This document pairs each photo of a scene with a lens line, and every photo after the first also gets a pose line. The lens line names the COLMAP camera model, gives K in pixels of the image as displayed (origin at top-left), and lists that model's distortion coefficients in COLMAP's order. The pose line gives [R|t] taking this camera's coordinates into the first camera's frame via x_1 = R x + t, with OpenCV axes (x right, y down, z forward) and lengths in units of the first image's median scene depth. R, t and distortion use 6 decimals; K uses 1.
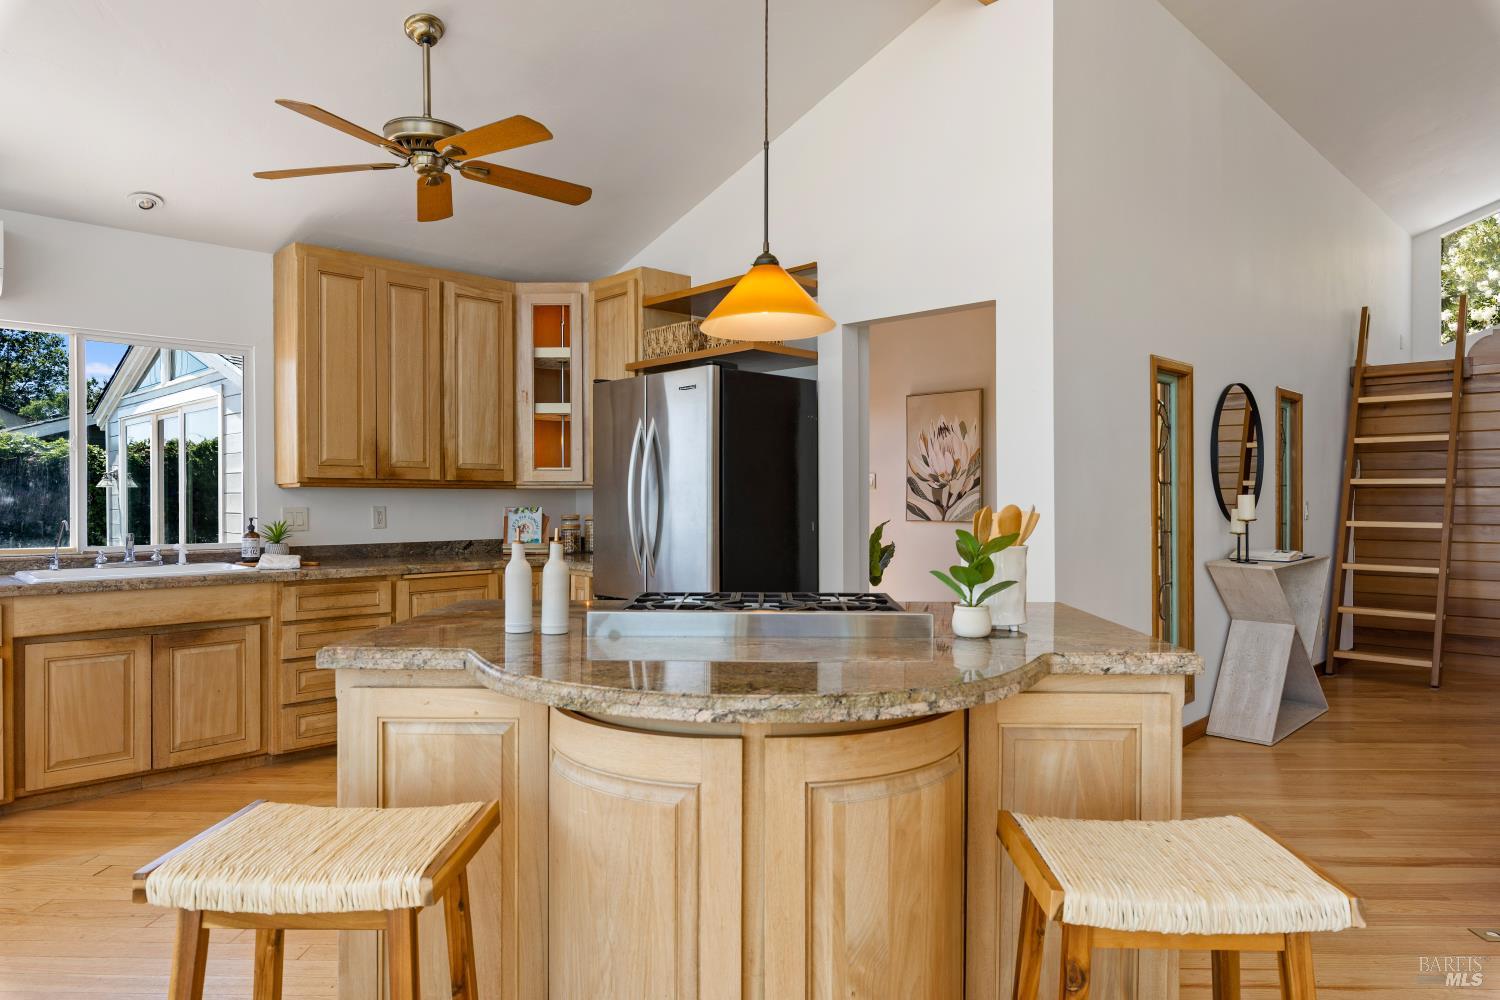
lens RADIAL K [[912.6, 0, 752.5], [0, 912.6, 516.6], [0, 0, 1]] dist [0.001404, -0.000326]
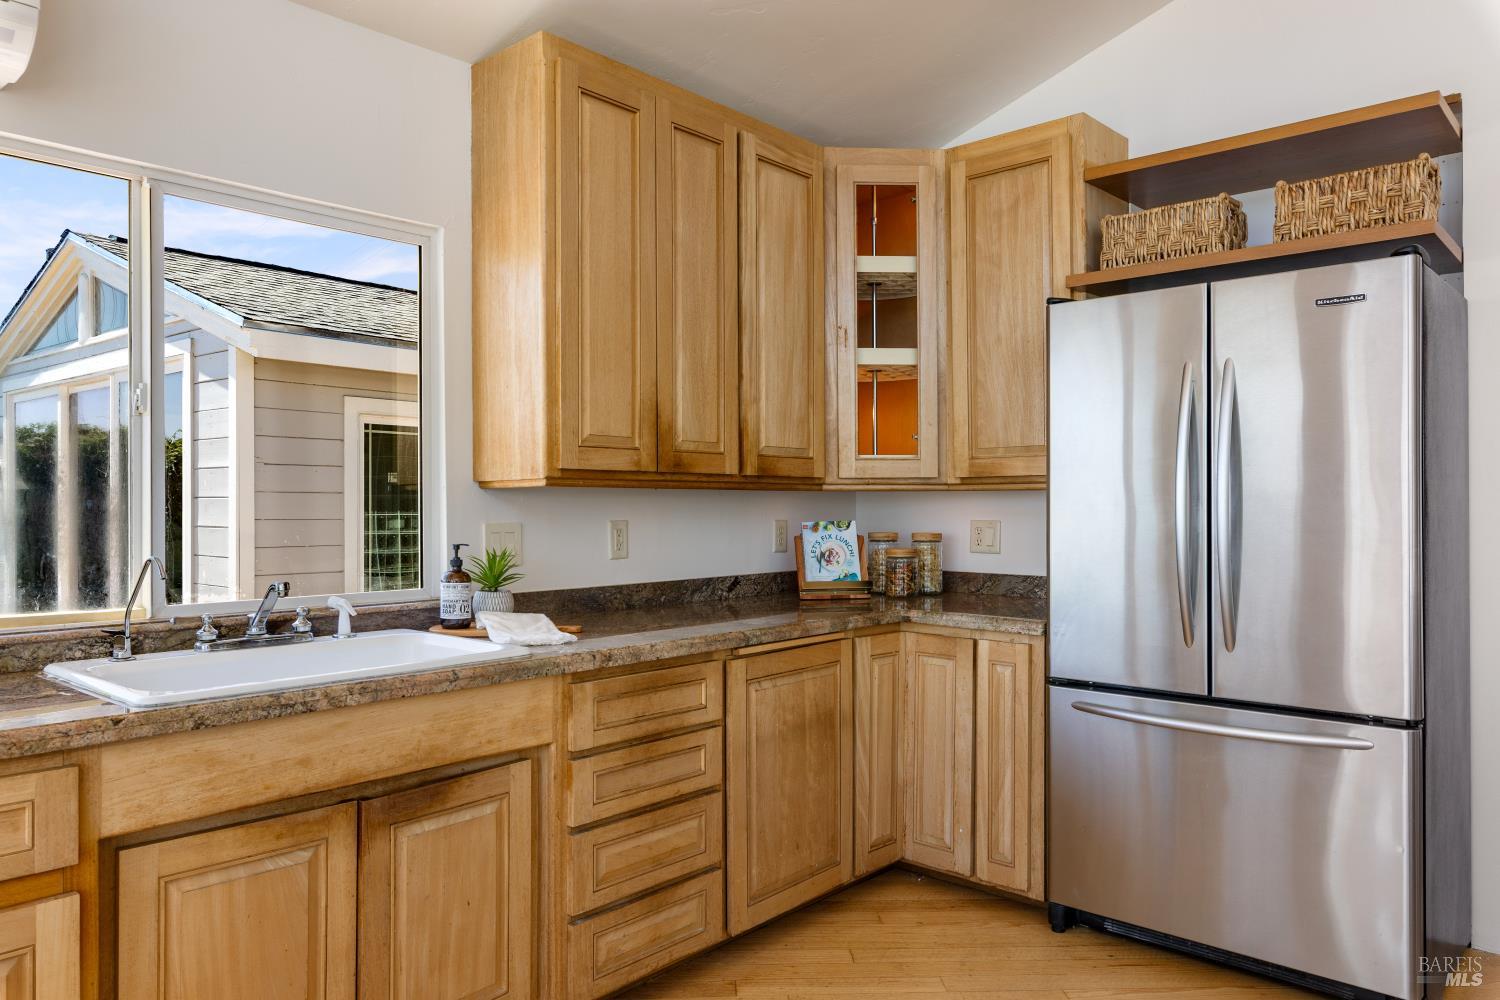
lens RADIAL K [[1033.8, 0, 749.4], [0, 1033.8, 512.1], [0, 0, 1]] dist [0.002454, -0.000917]
pose [[0.997587, -0.001028, 0.069414, -0.420756], [0.001813, 0.999935, -0.011240, -0.010336], [-0.069398, 0.011339, 0.997525, 0.387294]]
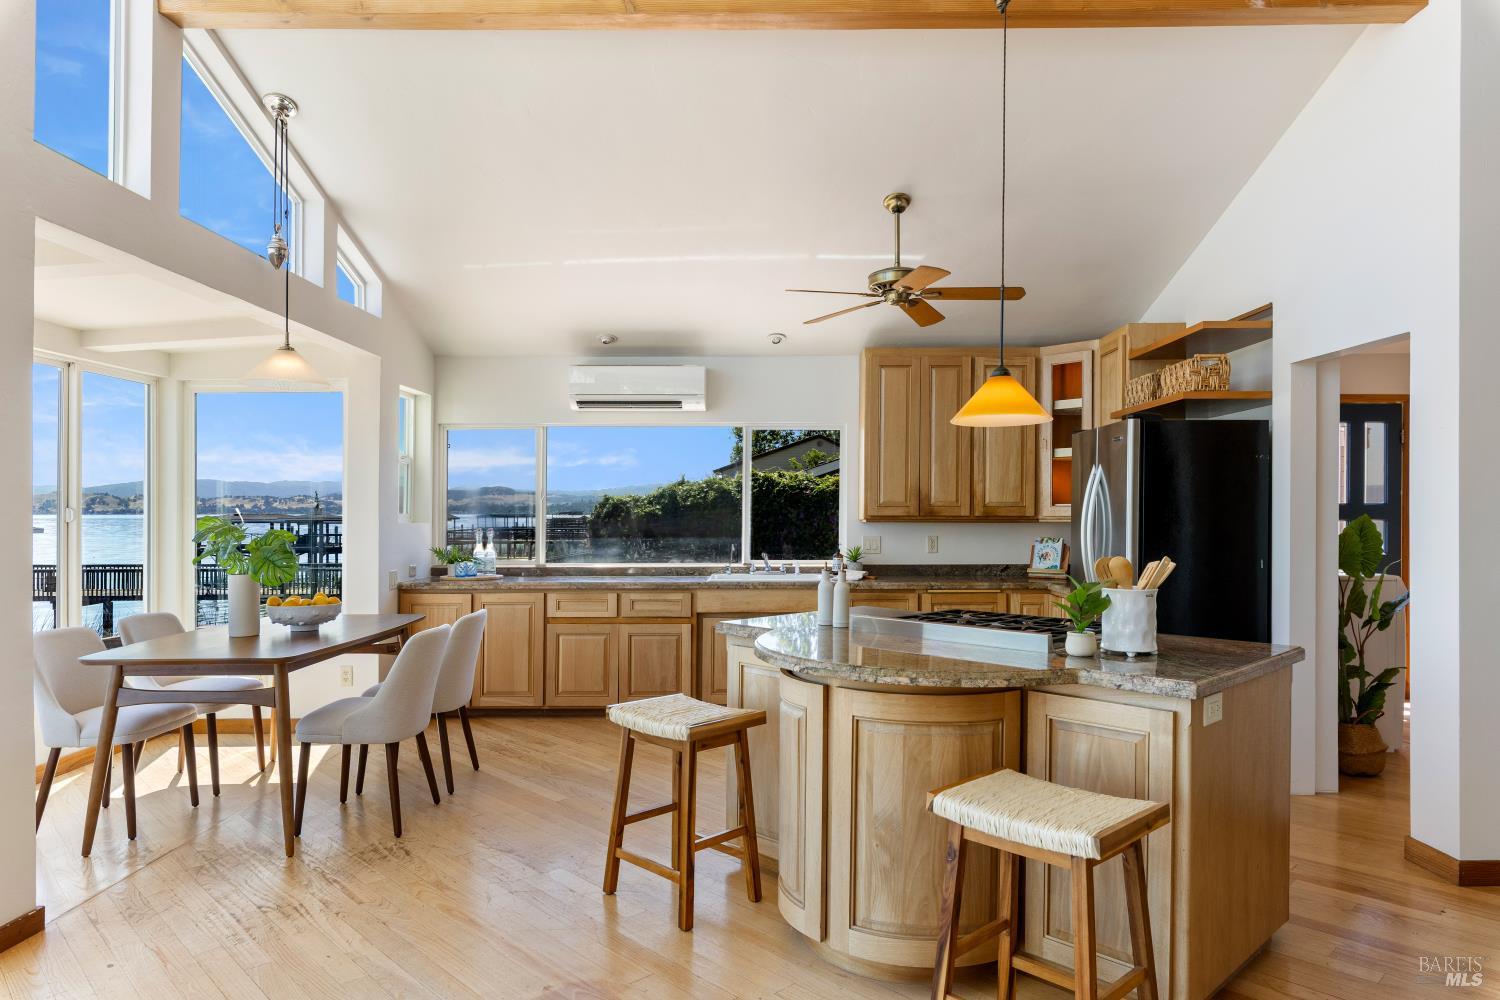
lens RADIAL K [[945.3, 0, 754.7], [0, 945.3, 518.7], [0, 0, 1]] dist [0.000664, 0.000442]
pose [[0.706694, 0.002752, -0.707514, 0.408138], [-0.013158, 0.999871, -0.009254, -0.022465], [0.707397, 0.015849, 0.706639, -0.141512]]
